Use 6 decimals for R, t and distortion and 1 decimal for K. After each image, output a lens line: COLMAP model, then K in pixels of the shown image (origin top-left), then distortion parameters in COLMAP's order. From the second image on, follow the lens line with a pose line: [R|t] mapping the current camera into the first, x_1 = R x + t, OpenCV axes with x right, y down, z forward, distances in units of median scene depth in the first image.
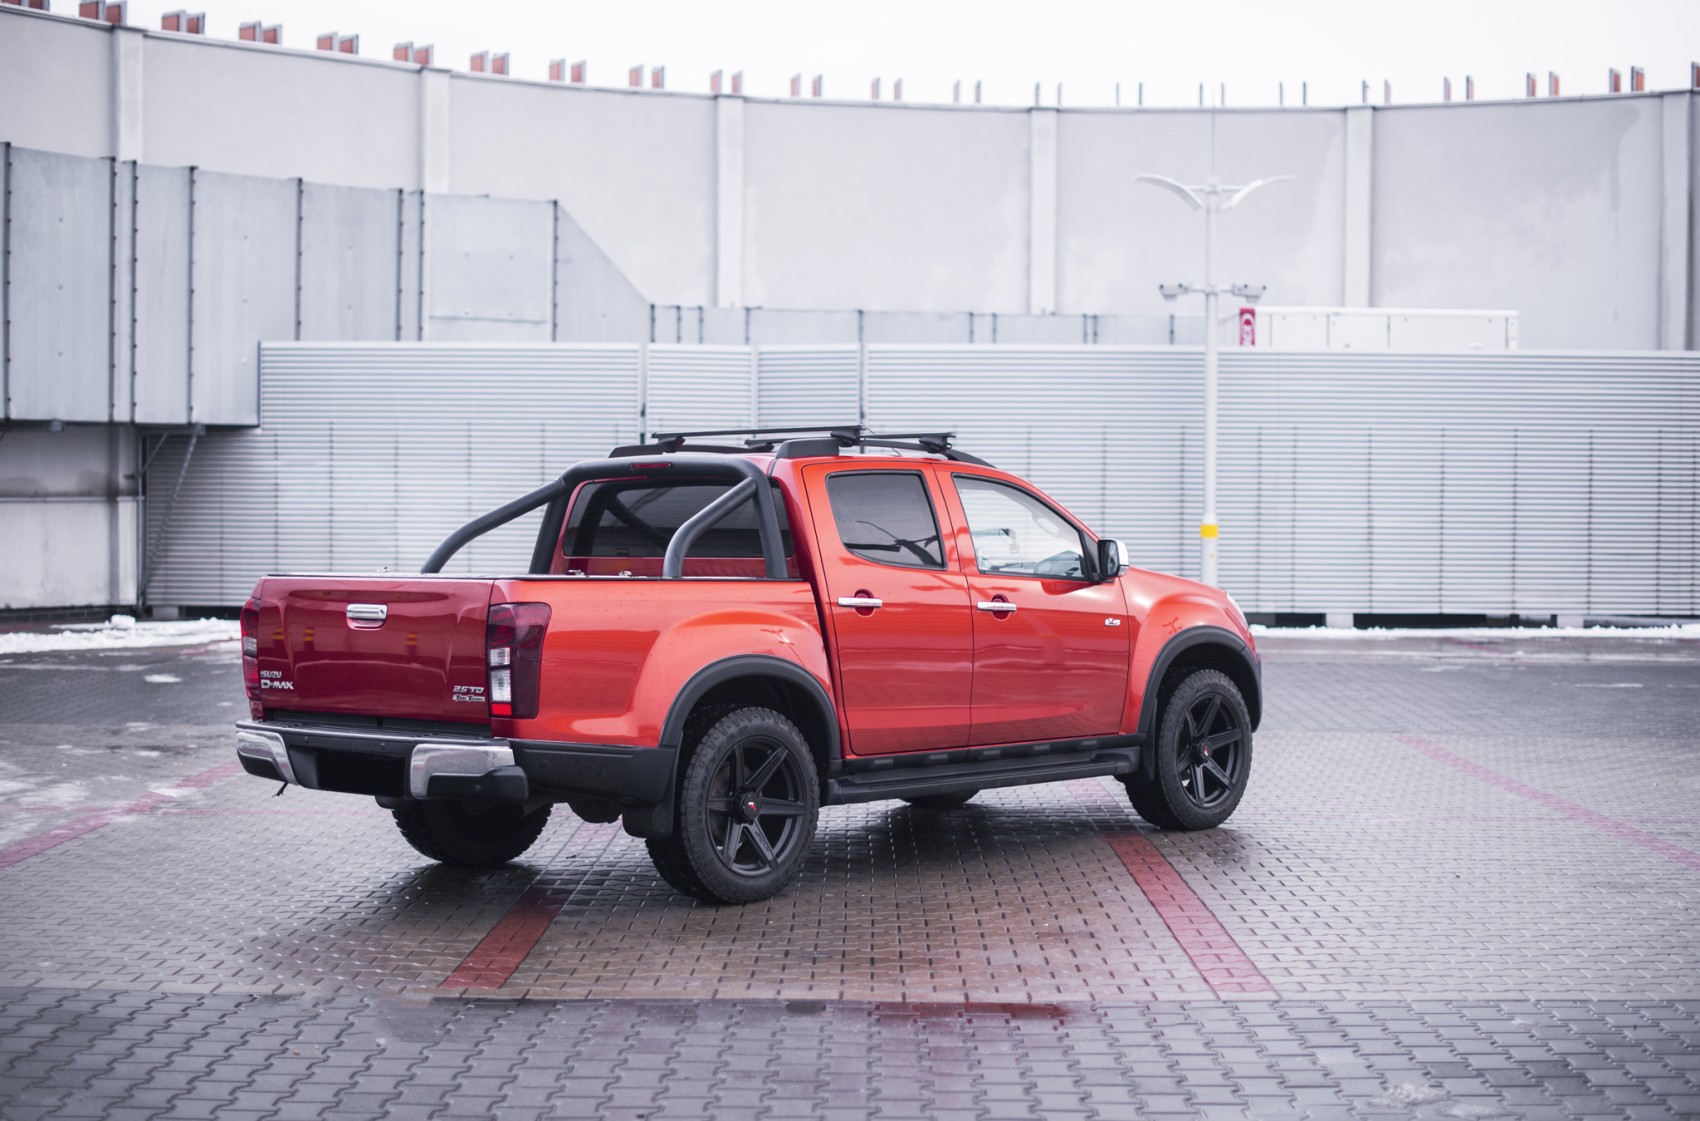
lens RADIAL K [[2625.0, 0, 912.2], [0, 2625.0, 558.9], [0, 0, 1]] dist [-0.132616, 0.050980]
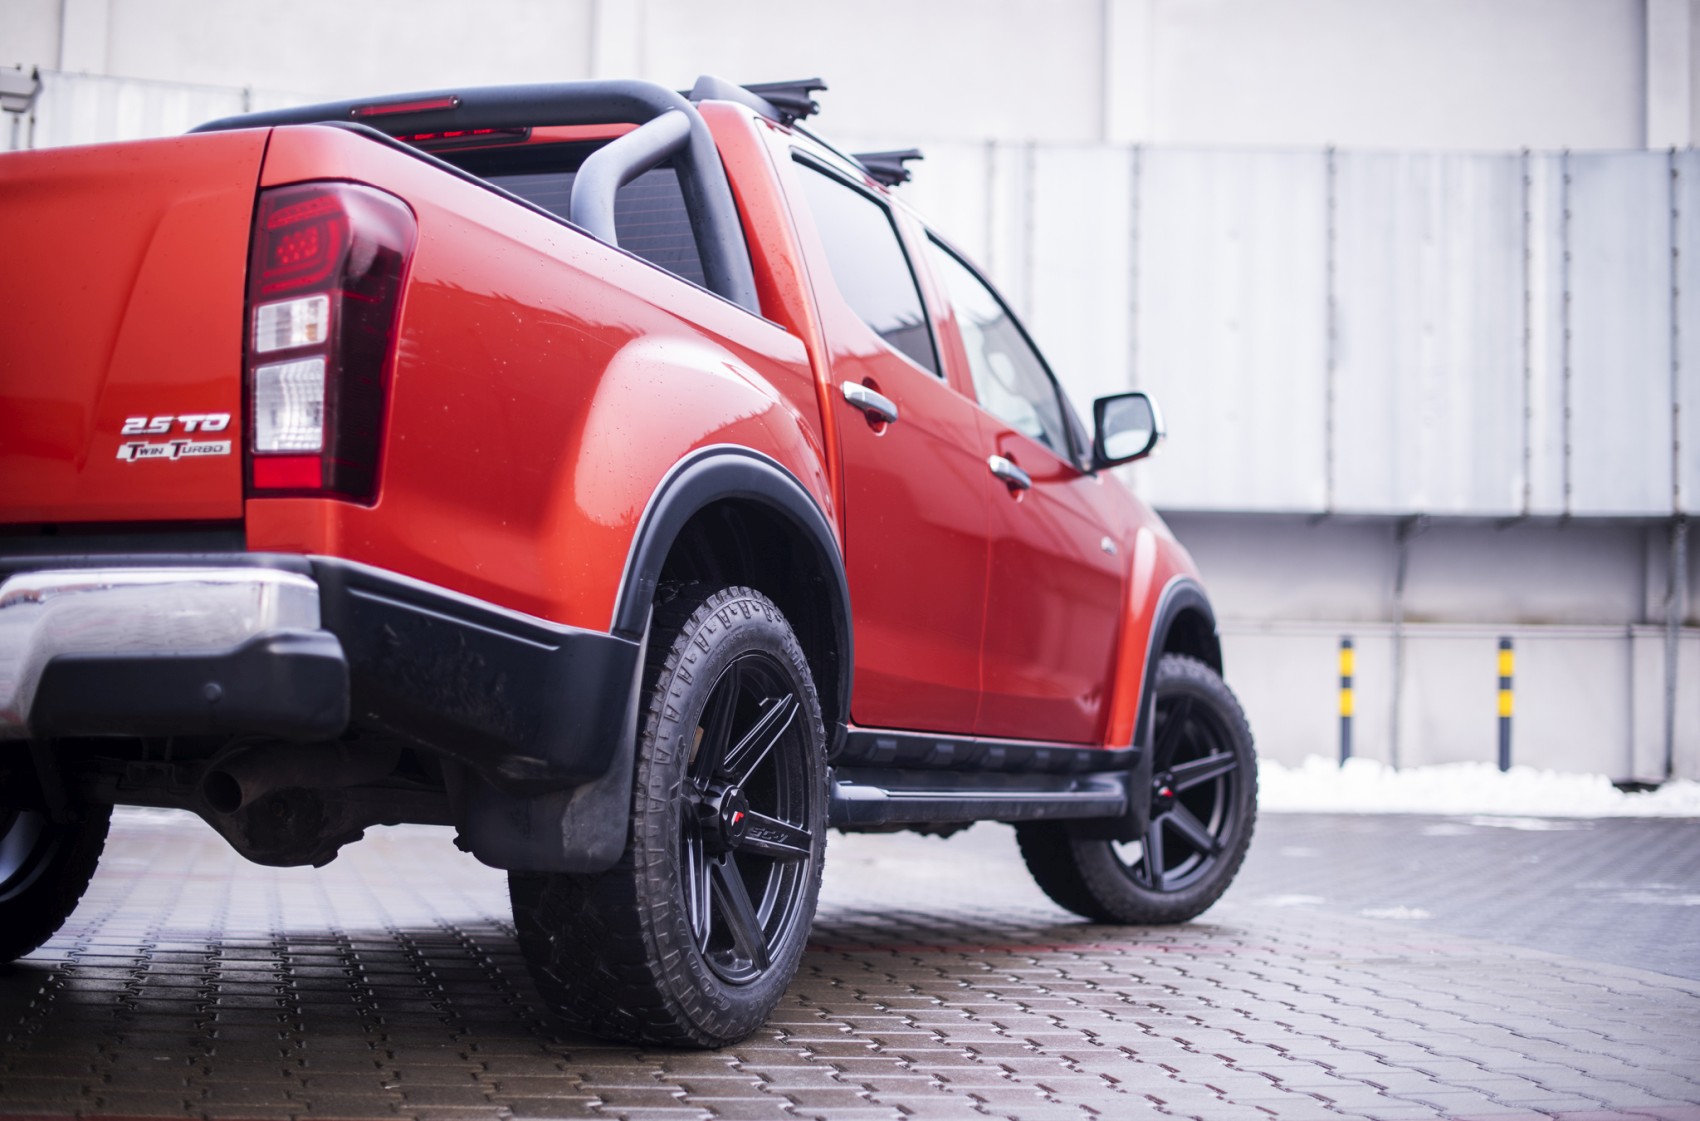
lens RADIAL K [[2458.2, 0, 850.0], [0, 2458.2, 560.5], [0, 0, 1]] dist [-0.151645, 0.095343]
pose [[0.939780, 0.052608, 0.337707, -0.174310], [-0.023666, 0.995727, -0.089256, 0.086080], [-0.340960, 0.075889, 0.937010, 0.591828]]
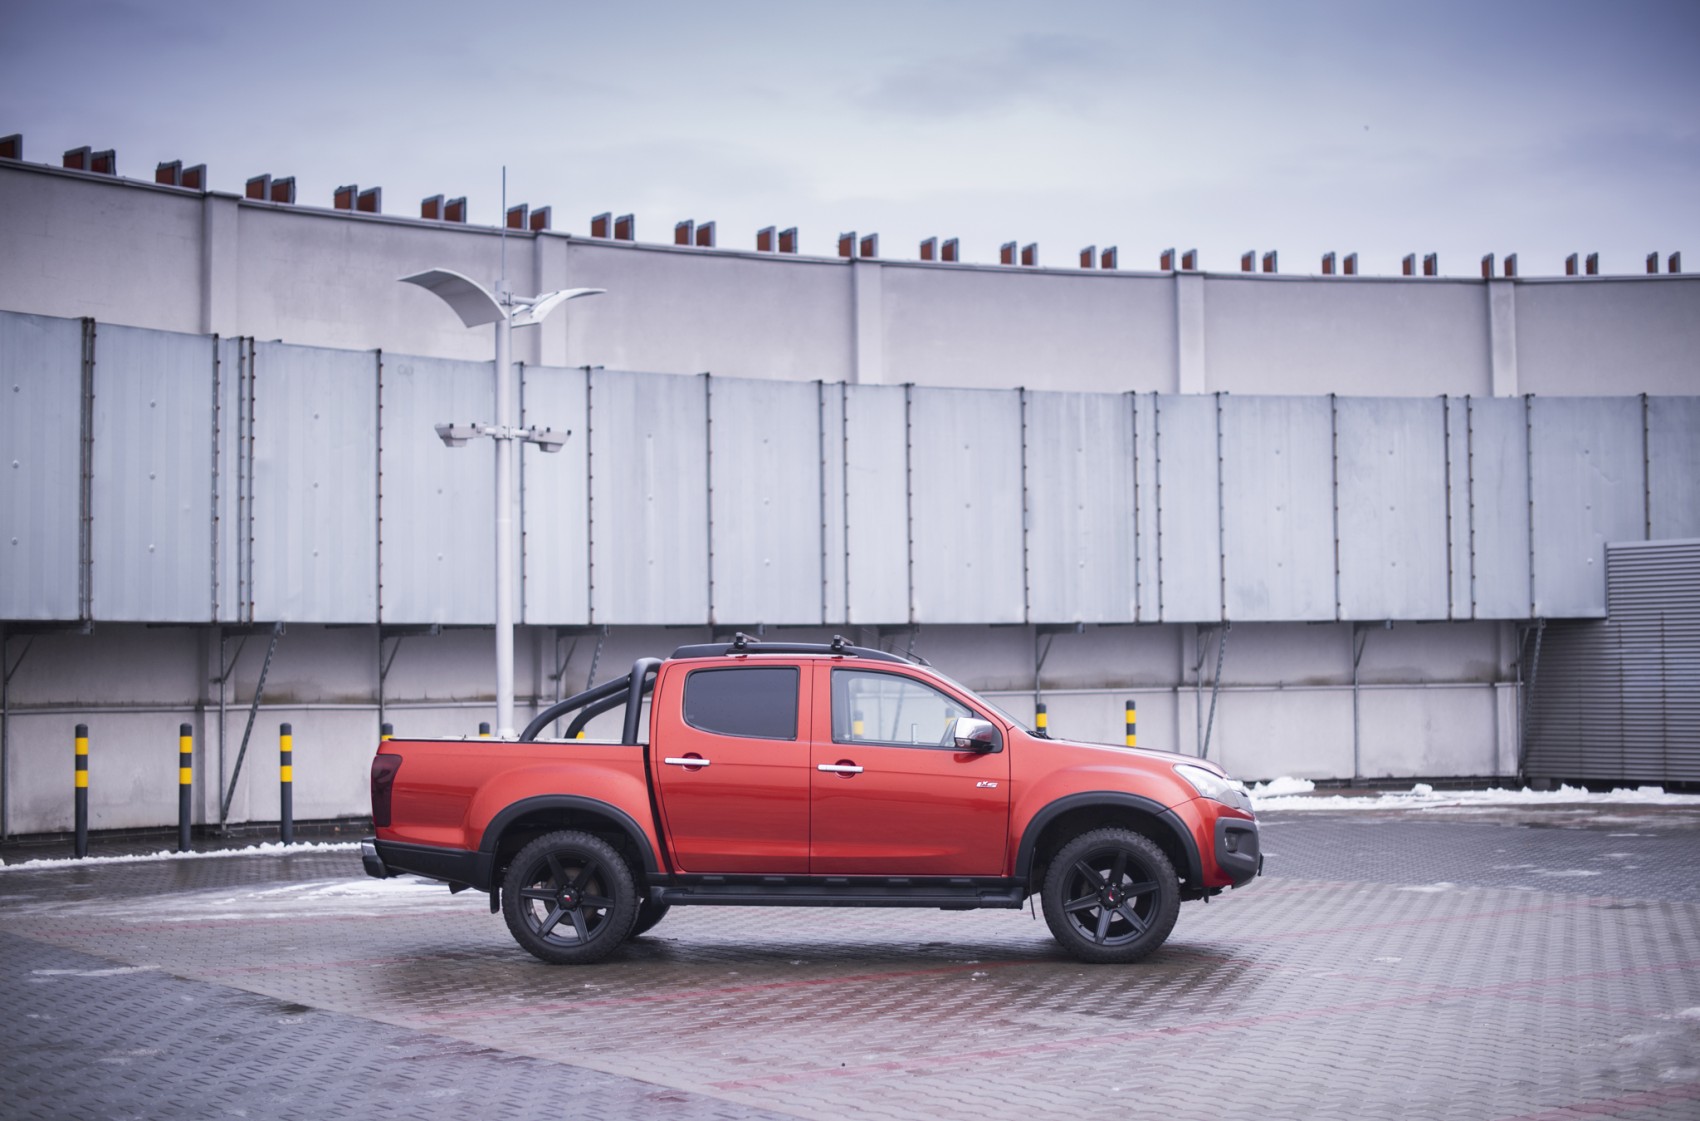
lens RADIAL K [[2625.0, 0, 912.2], [0, 2625.0, 558.9], [0, 0, 1]] dist [-0.132616, 0.050980]
pose [[0.681641, 0.031452, 0.731010, -1.560744], [0.027235, 0.997293, -0.068305, 0.010242], [-0.731179, 0.066468, 0.678939, 0.178016]]
